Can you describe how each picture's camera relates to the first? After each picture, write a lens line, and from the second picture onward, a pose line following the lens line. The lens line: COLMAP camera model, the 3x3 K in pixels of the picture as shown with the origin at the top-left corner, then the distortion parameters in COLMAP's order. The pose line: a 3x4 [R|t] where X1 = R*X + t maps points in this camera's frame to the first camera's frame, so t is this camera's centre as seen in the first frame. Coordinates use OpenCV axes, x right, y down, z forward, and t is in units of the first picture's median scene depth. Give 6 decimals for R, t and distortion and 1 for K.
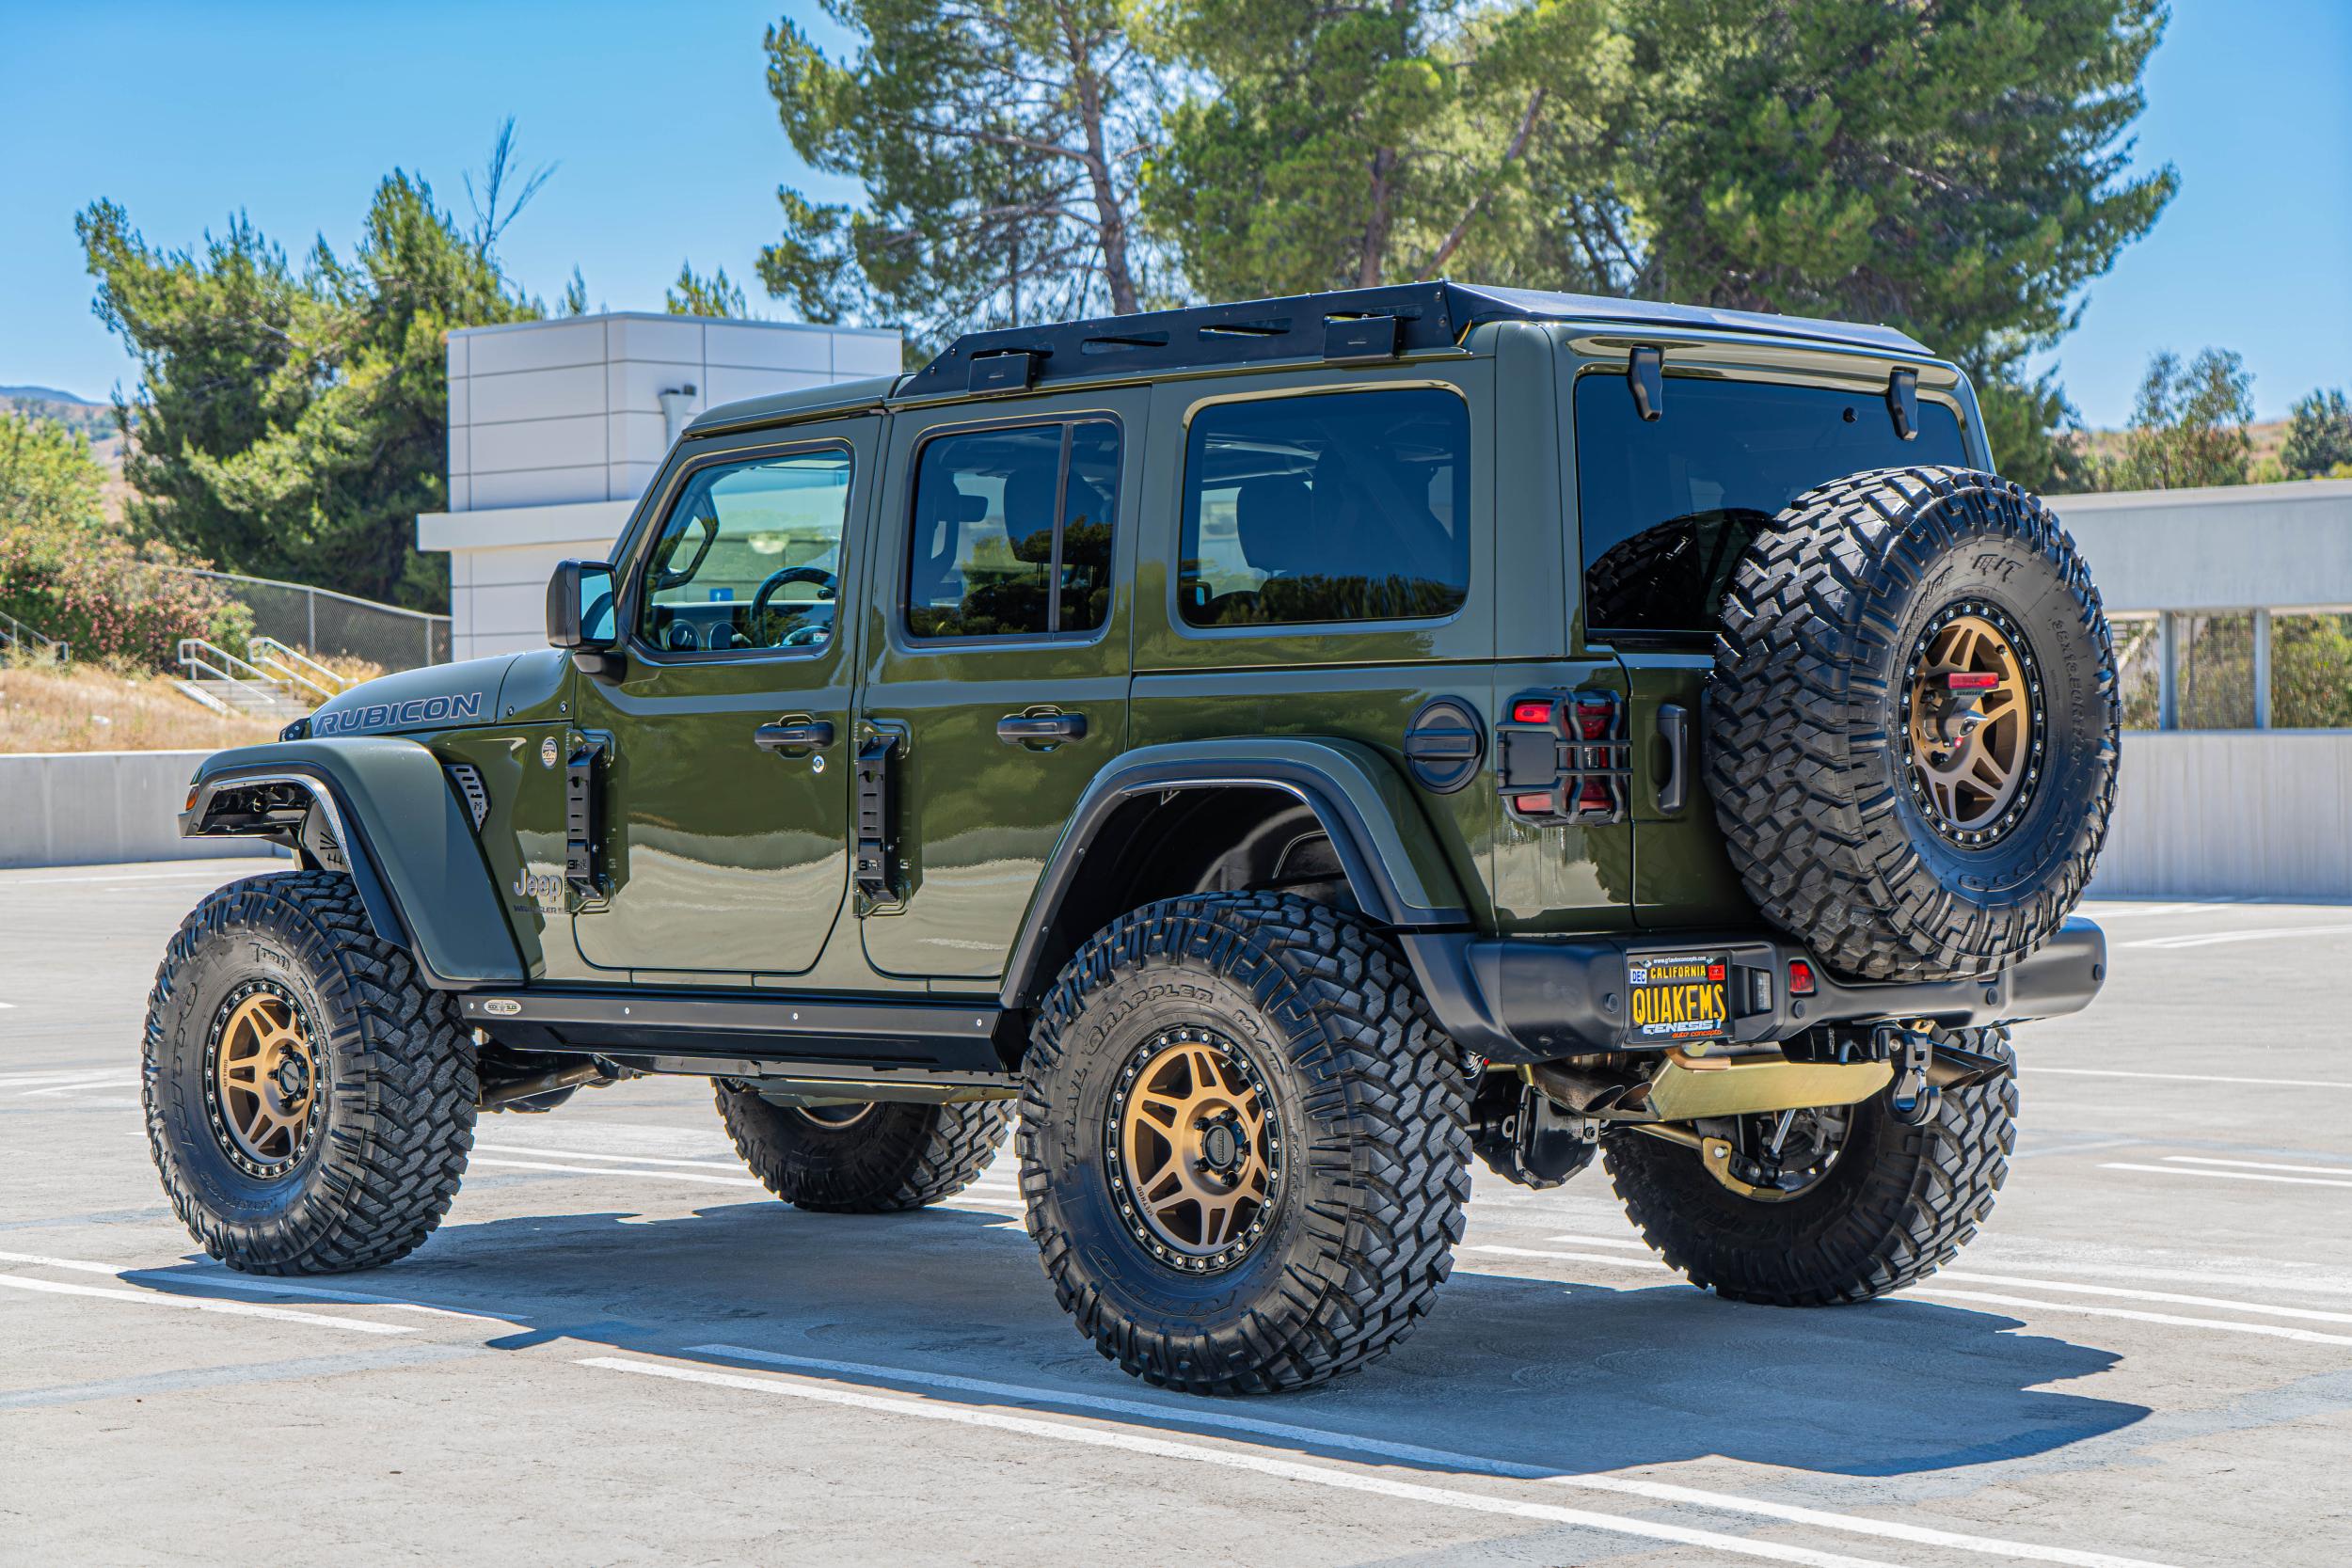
lens RADIAL K [[4658.1, 0, 1166.3], [0, 4658.1, 800.2], [0, 0, 1]] dist [0.046662, 0.000000]
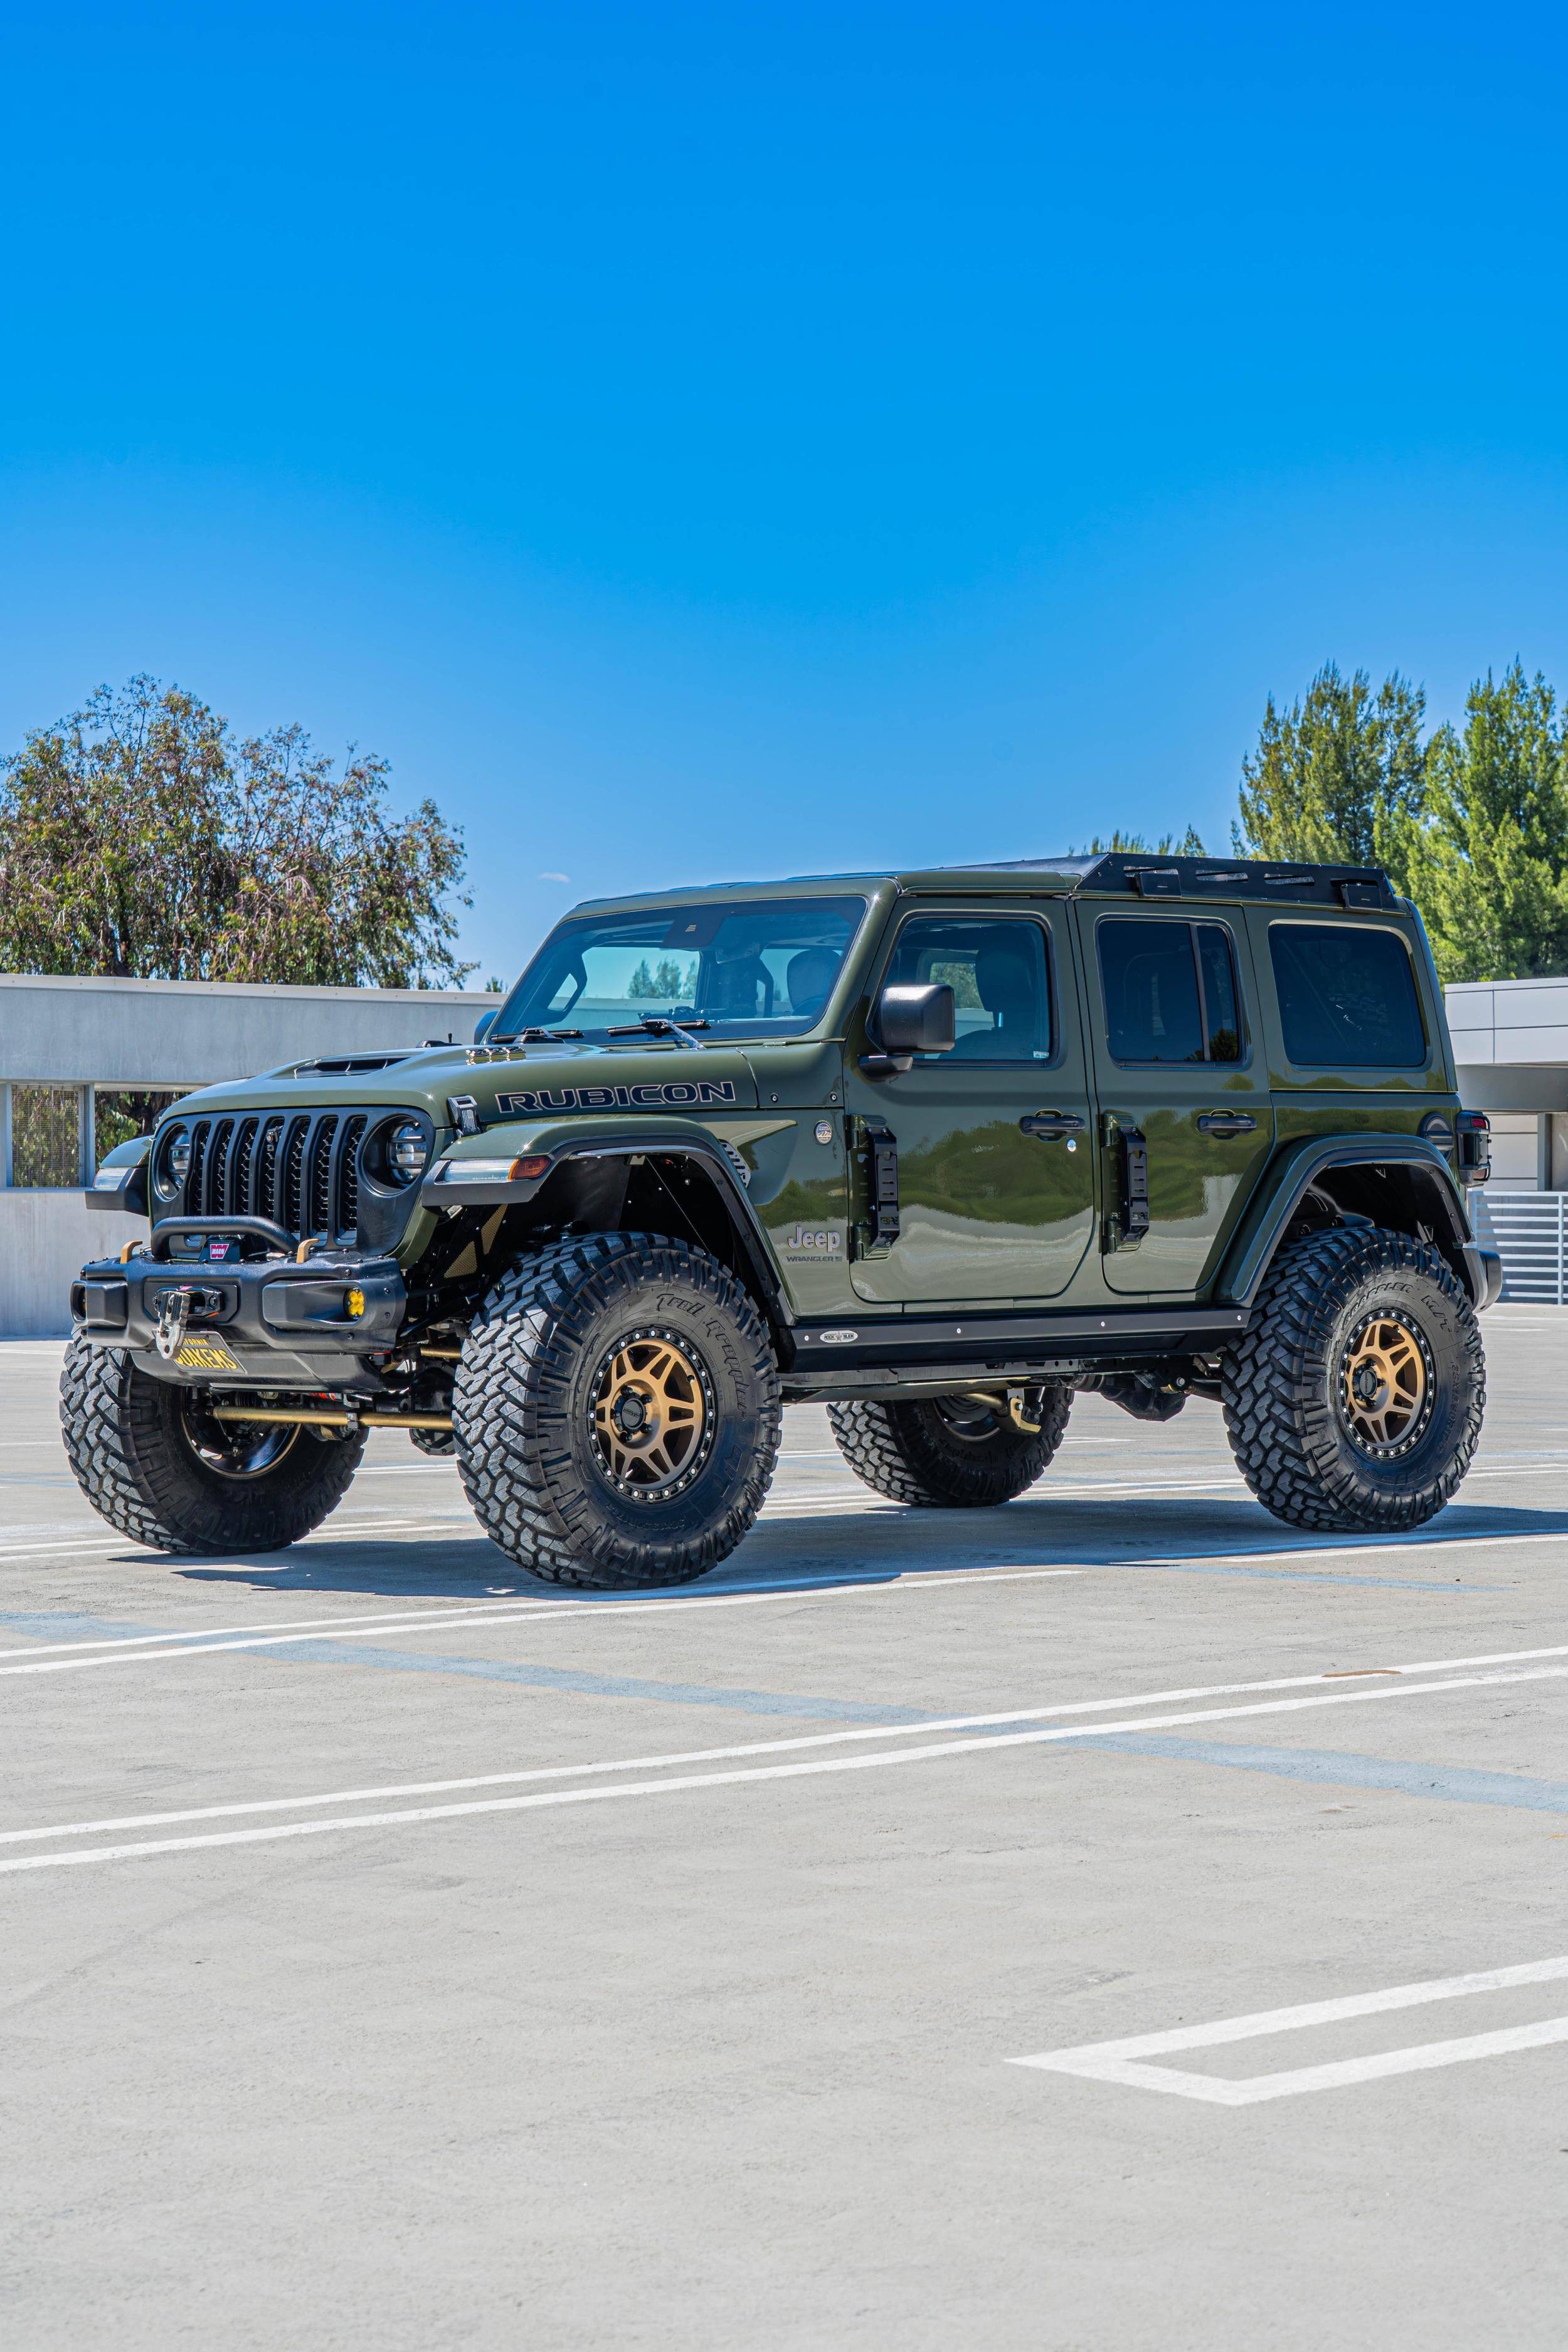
lens RADIAL K [[4658.5, 0, 794.5], [0, 4658.5, 1185.2], [0, 0, 1]] dist [0.046662, 0.000000]
pose [[0.029264, 0.021184, 0.999347, -1.614596], [0.019769, 0.999568, -0.021767, 0.036149], [-0.999376, 0.020393, 0.028832, 1.140950]]
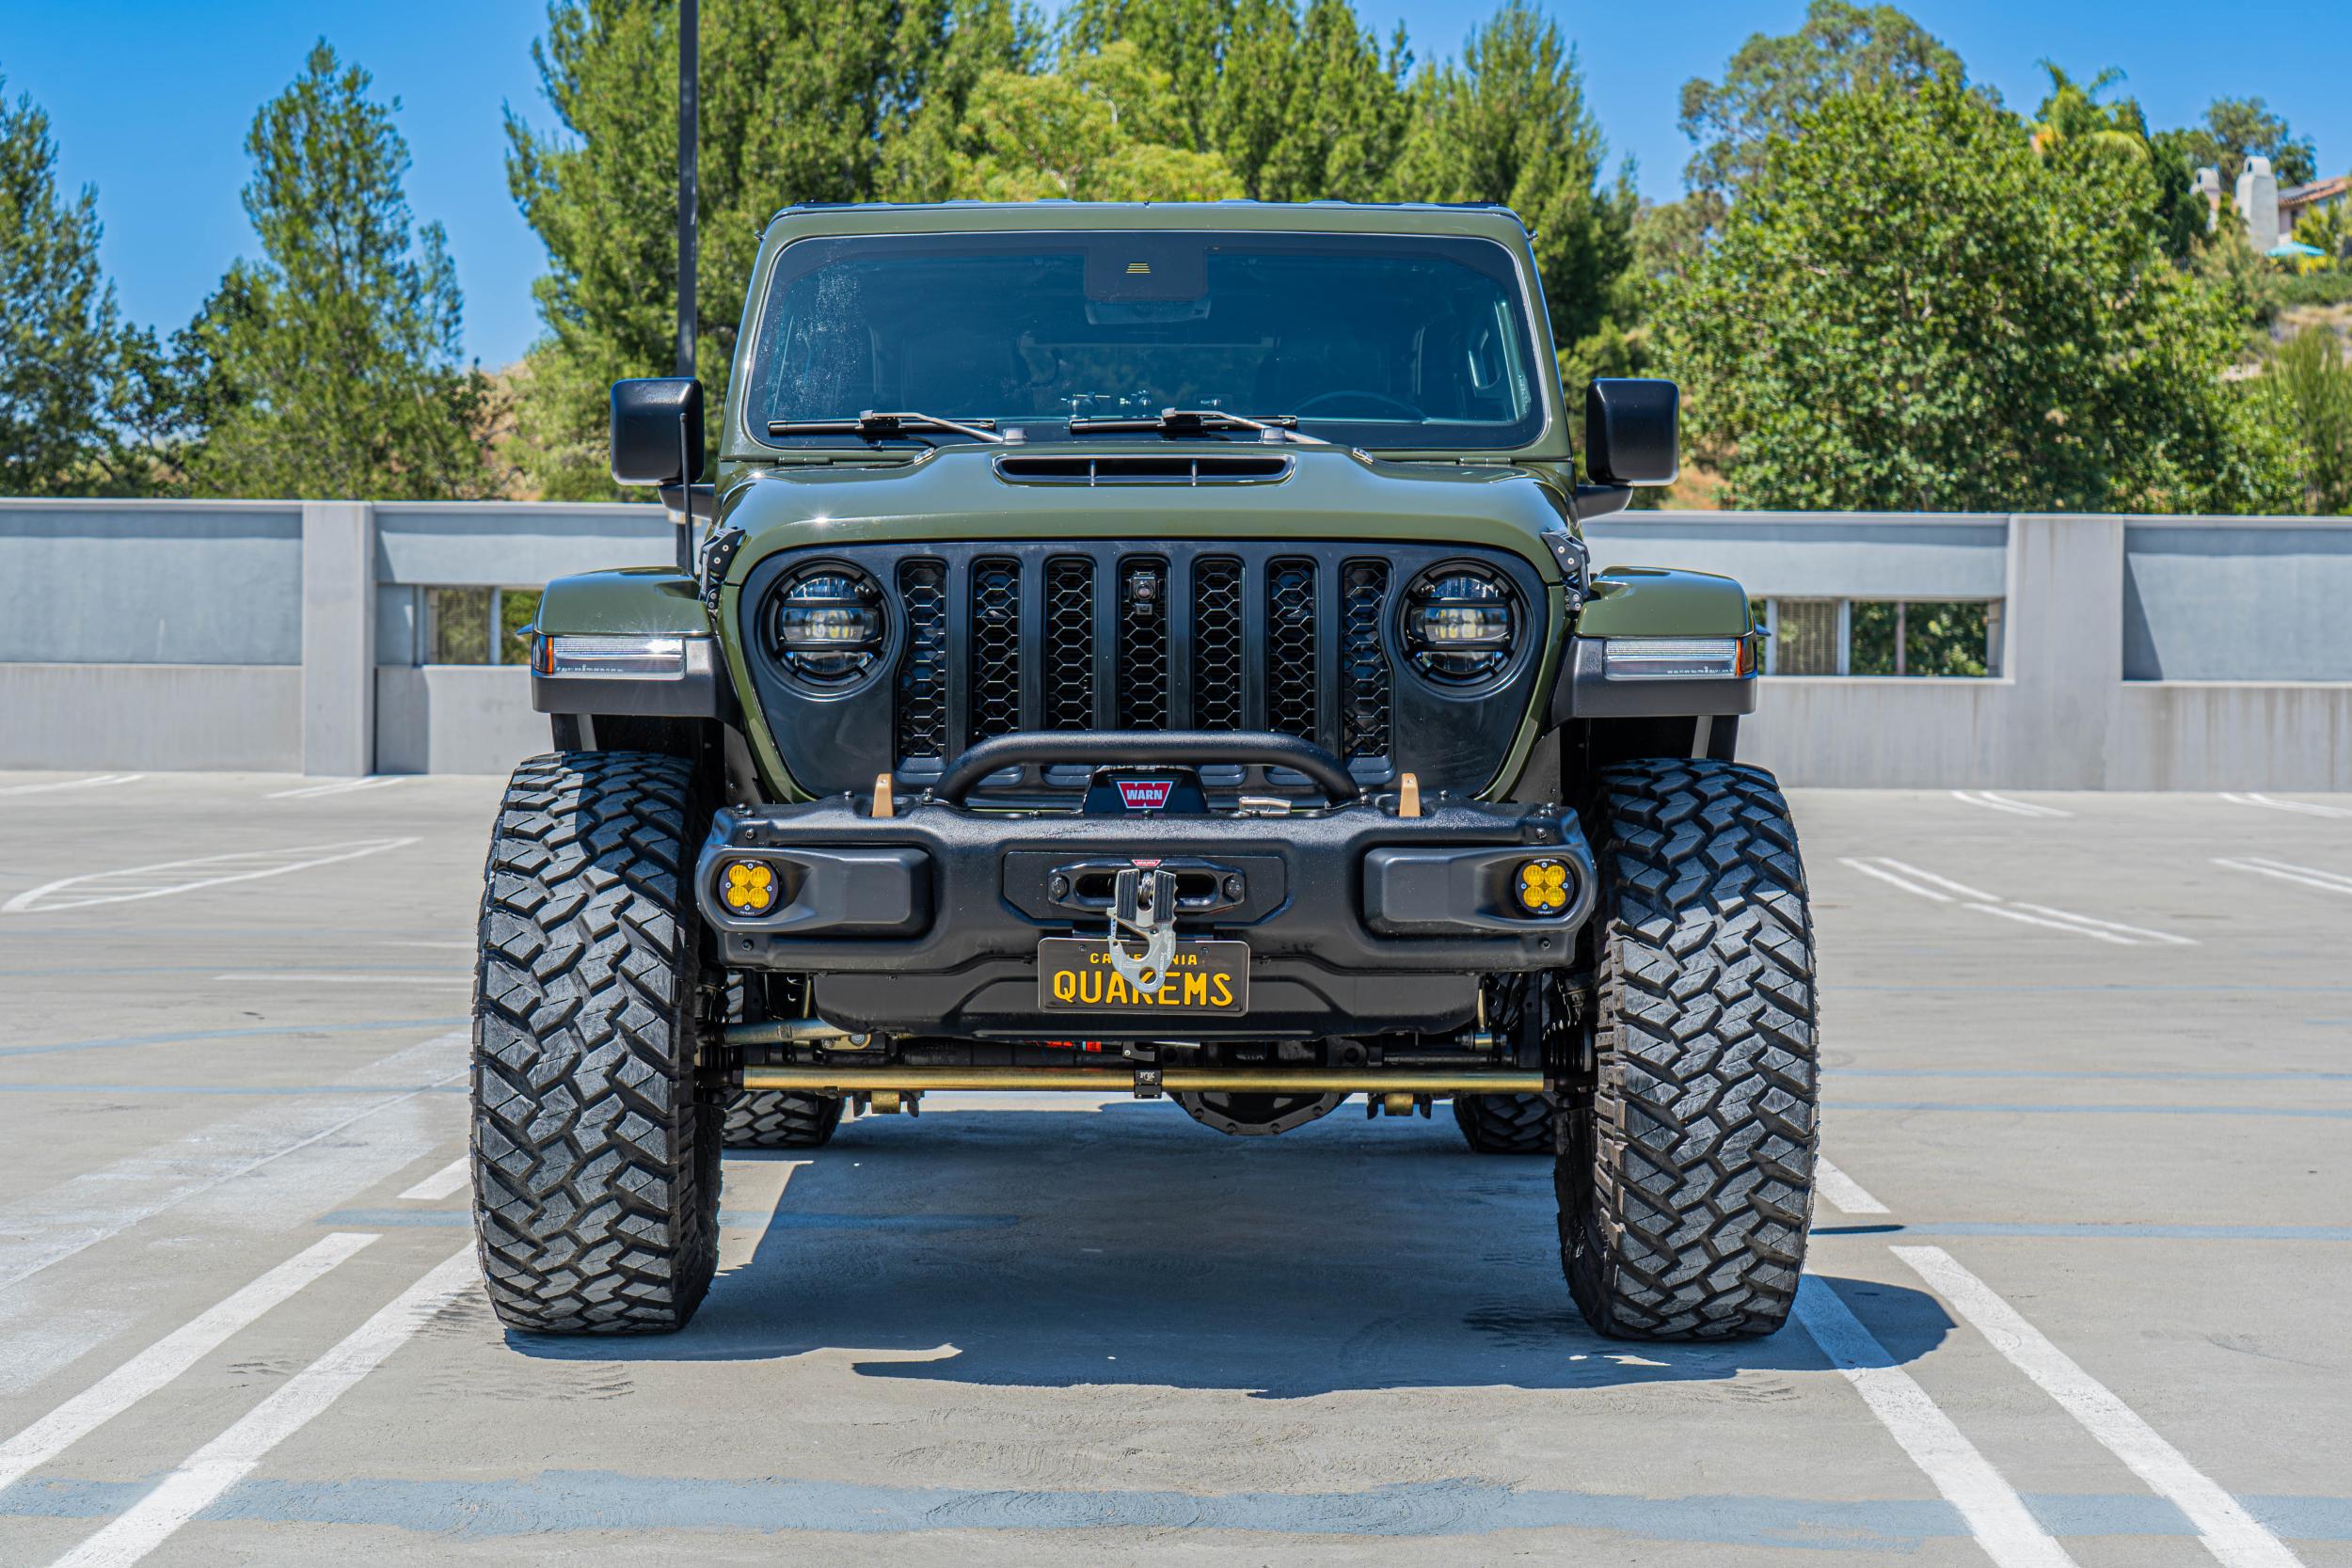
lens RADIAL K [[4658.1, 0, 1175.2], [0, 4658.1, 781.7], [0, 0, 1]] dist [0.046662, 0.000000]
pose [[-0.695495, -0.006109, 0.718505, -0.779857], [0.016412, 0.999568, 0.024386, 0.000731], [-0.718343, 0.028752, -0.695095, 1.895592]]
